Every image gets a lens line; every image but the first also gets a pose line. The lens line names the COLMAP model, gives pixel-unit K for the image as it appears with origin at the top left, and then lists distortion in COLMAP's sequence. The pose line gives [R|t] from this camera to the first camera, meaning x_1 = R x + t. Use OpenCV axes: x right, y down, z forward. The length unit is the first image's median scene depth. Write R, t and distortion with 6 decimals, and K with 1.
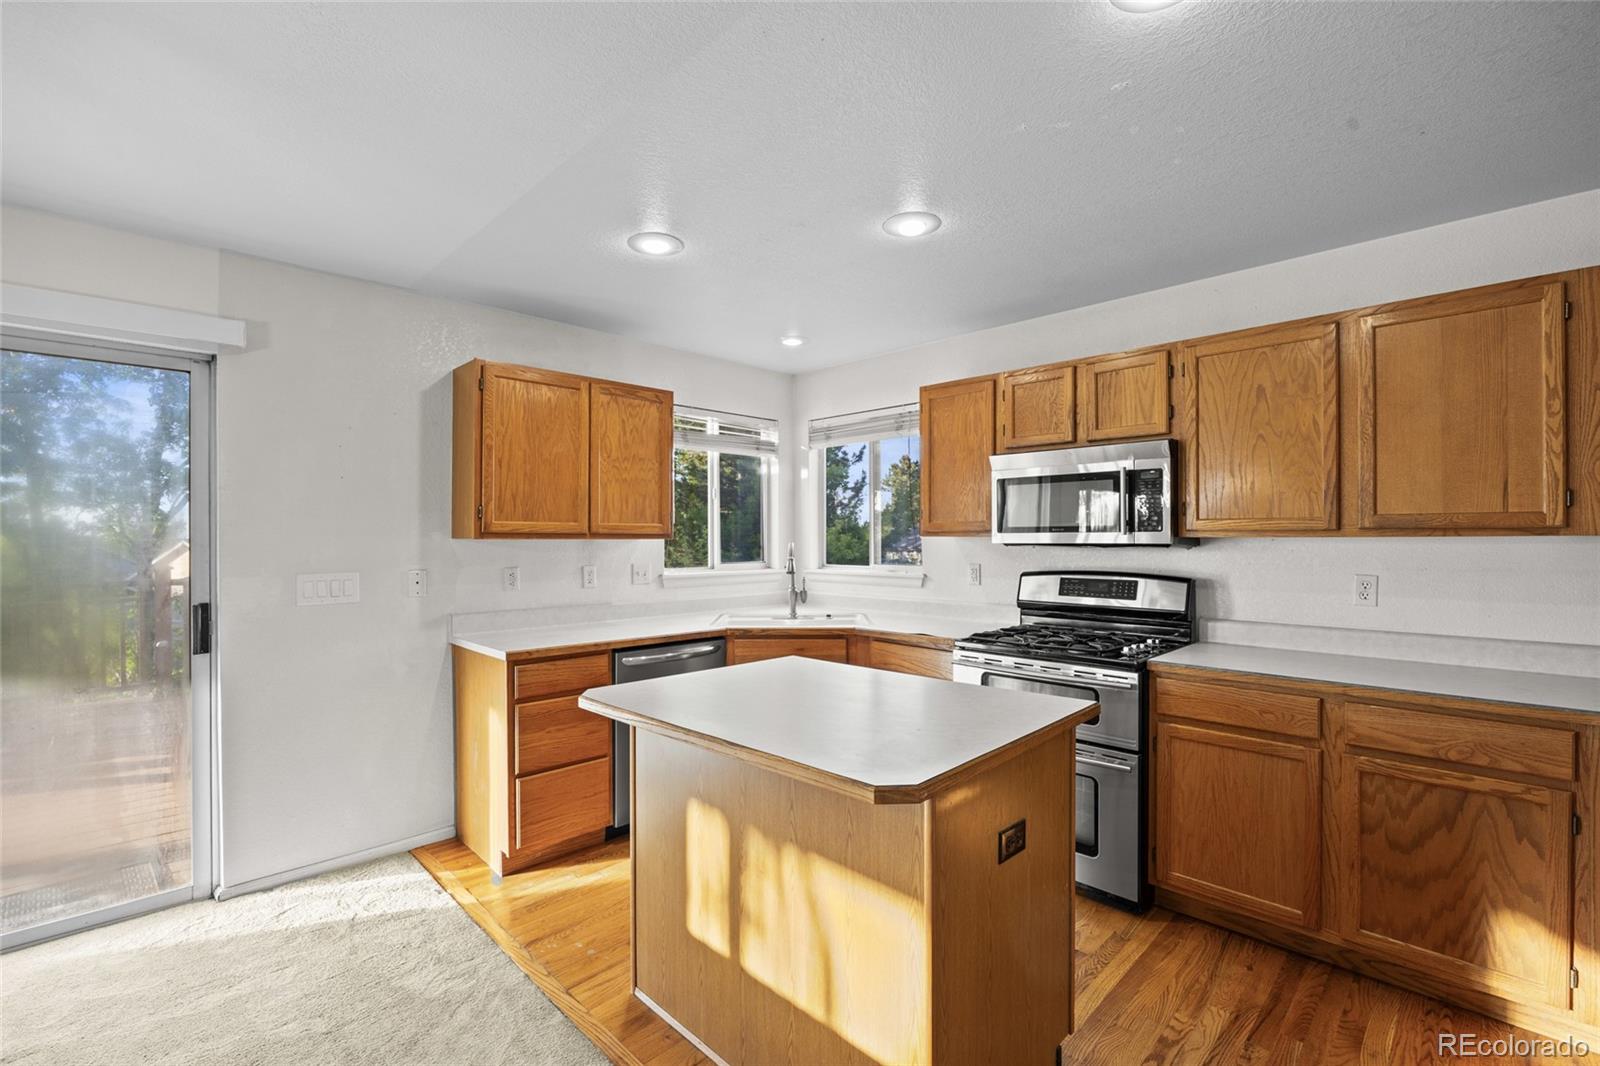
lens RADIAL K [[698.4, 0, 803.6], [0, 698.4, 537.3], [0, 0, 1]] dist [-0.013831, 0.000209]
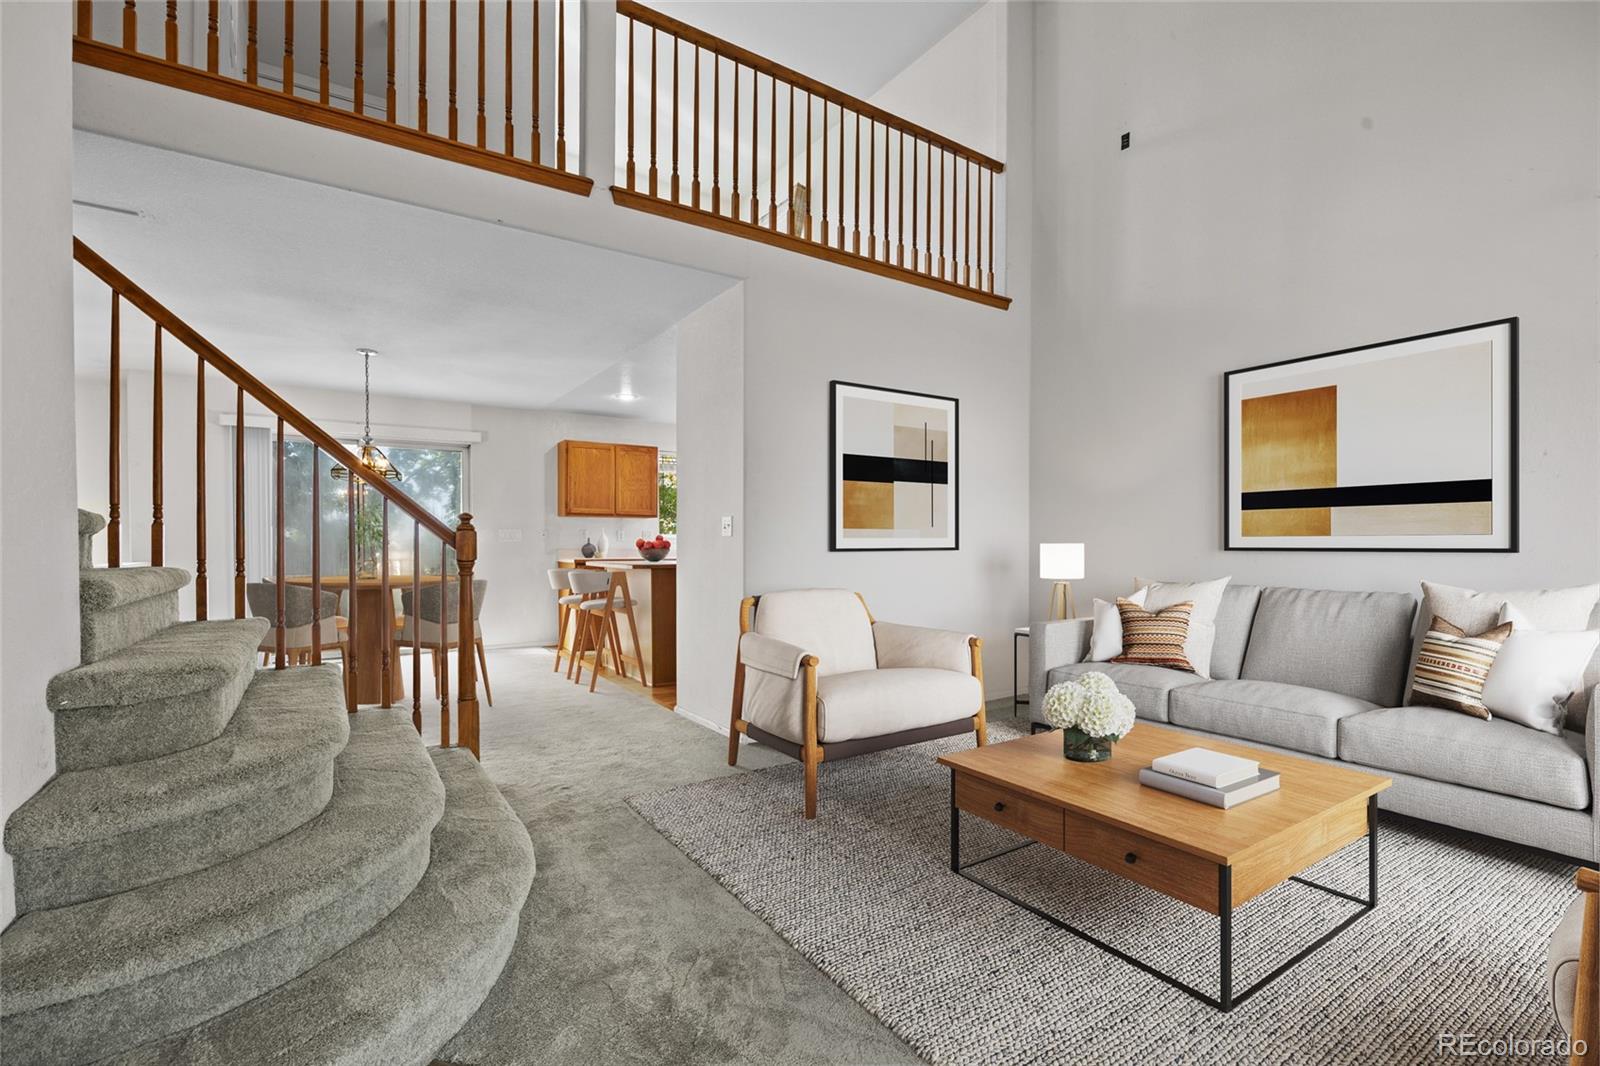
lens RADIAL K [[714.8, 0, 796.5], [0, 714.8, 541.0], [0, 0, 1]] dist [-0.000696, -0.000630]
pose [[0.979591, -0.000399, -0.201002, 0.781846], [0.000139, 0.999999, -0.001305, 0.090268], [0.201003, 0.001251, 0.979590, -1.216519]]
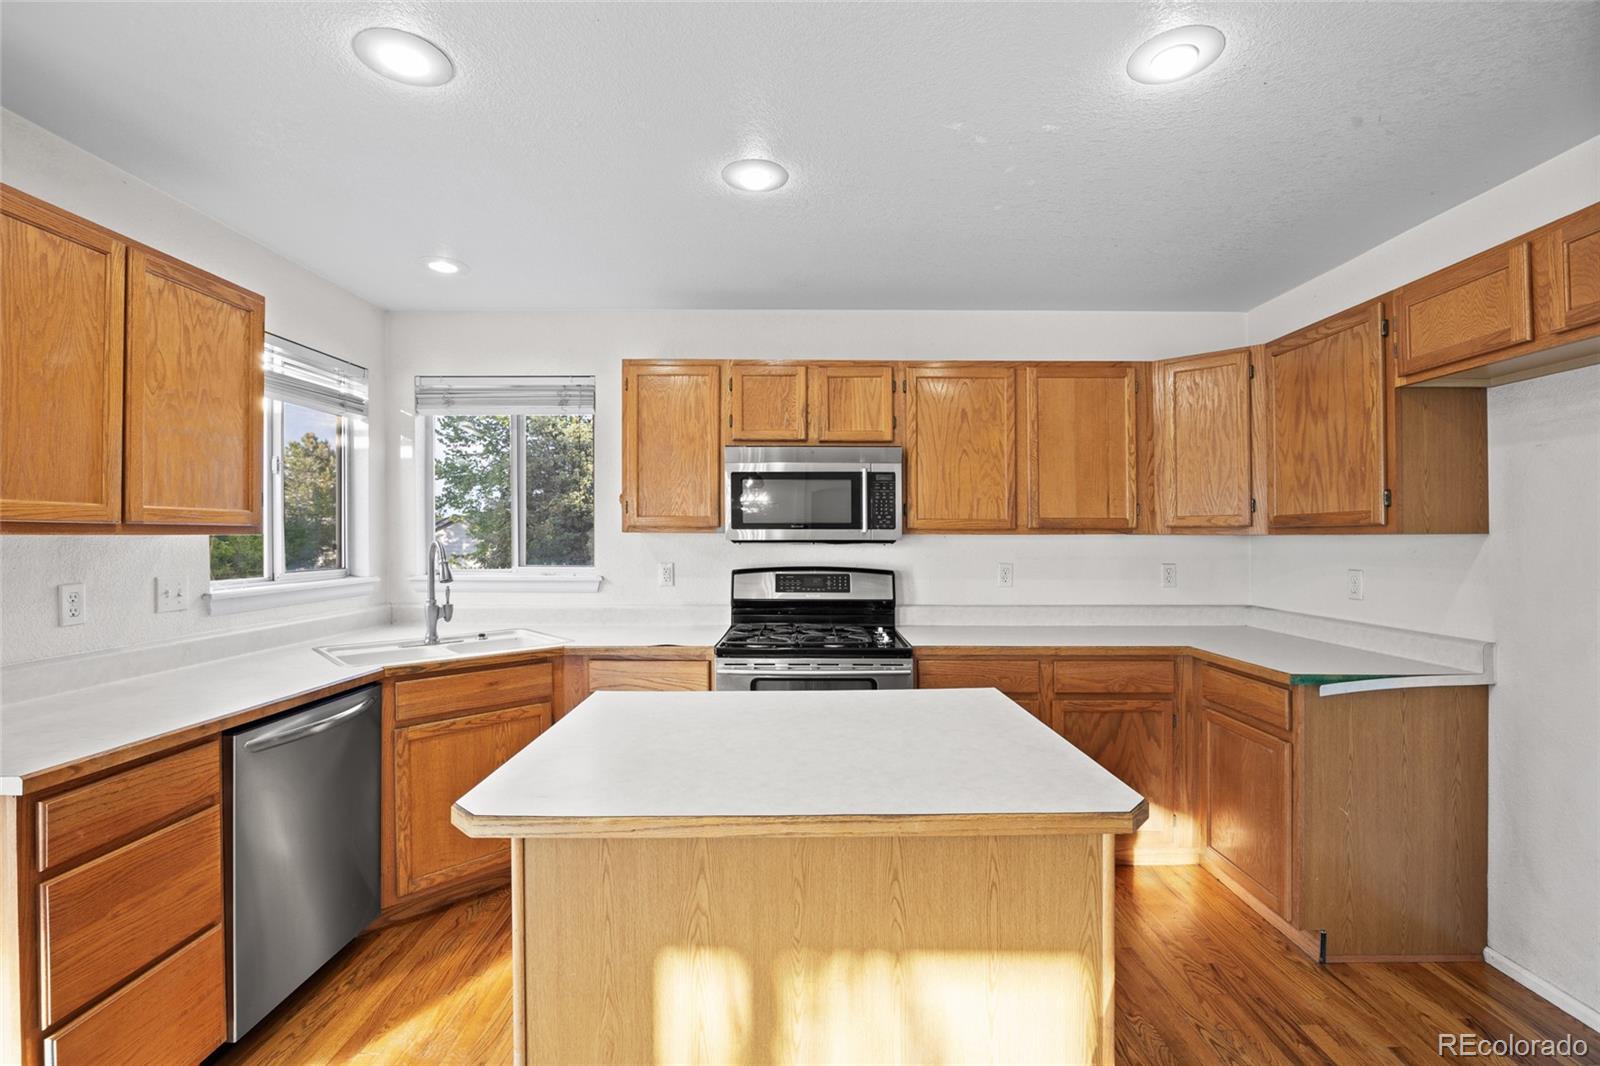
lens RADIAL K [[704.7, 0, 803.2], [0, 704.7, 532.3], [0, 0, 1]] dist [-0.013095, 0.000722]
pose [[0.711882, 0.004773, 0.702283, -0.339046], [-0.002981, 0.999988, -0.003775, 0.001277], [-0.702293, 0.000594, 0.711888, 0.268852]]
